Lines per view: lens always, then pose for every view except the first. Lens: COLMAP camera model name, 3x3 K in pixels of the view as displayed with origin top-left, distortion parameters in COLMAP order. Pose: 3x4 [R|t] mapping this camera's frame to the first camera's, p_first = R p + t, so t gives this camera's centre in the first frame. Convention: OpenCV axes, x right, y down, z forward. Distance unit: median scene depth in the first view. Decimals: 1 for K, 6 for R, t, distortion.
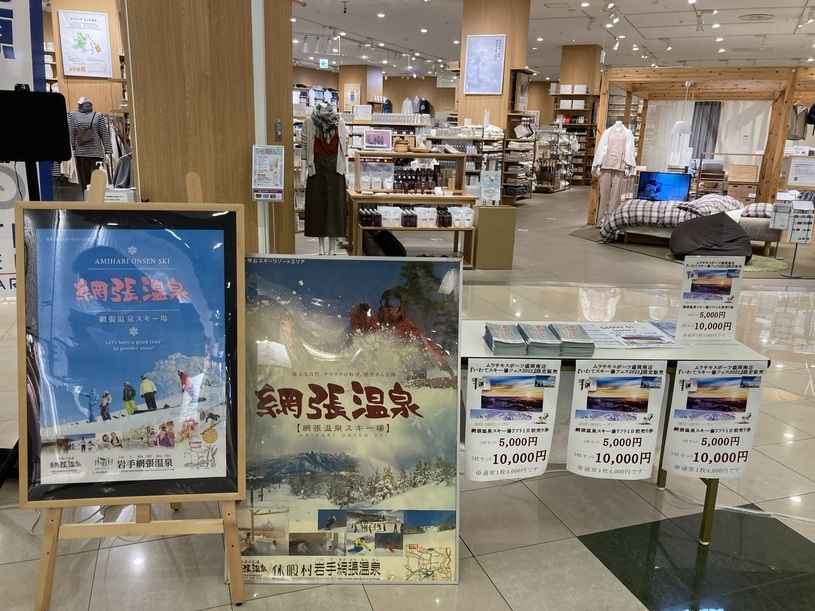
lens RADIAL K [[668.8, 0, 405.9], [0, 668.8, 288.8], [0, 0, 1]] dist [0.072233, -0.107365]
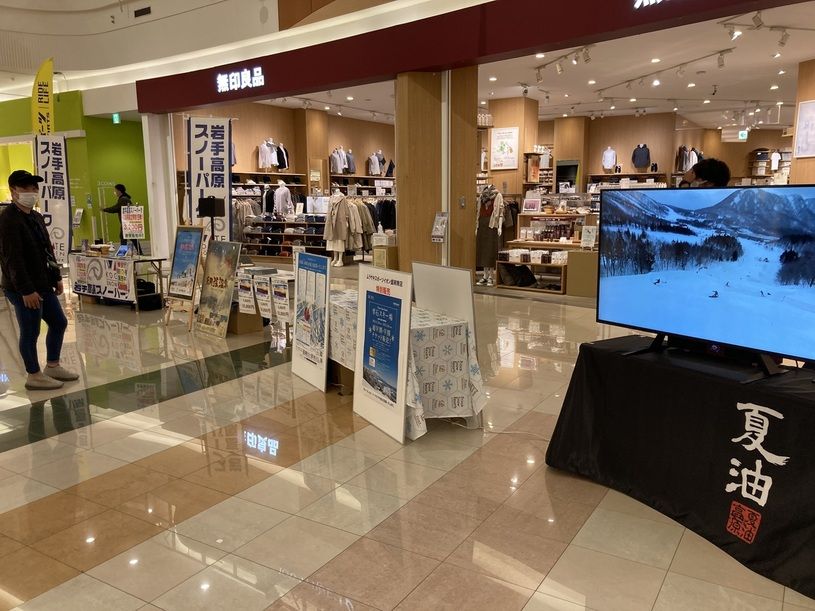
lens RADIAL K [[668.8, 0, 405.9], [0, 668.8, 288.8], [0, 0, 1]] dist [0.072233, -0.107365]
pose [[0.632104, 0.070550, -0.771665, 0.934398], [-0.148615, 0.988397, -0.031373, 0.048677], [0.760498, 0.134512, 0.635255, -0.134939]]
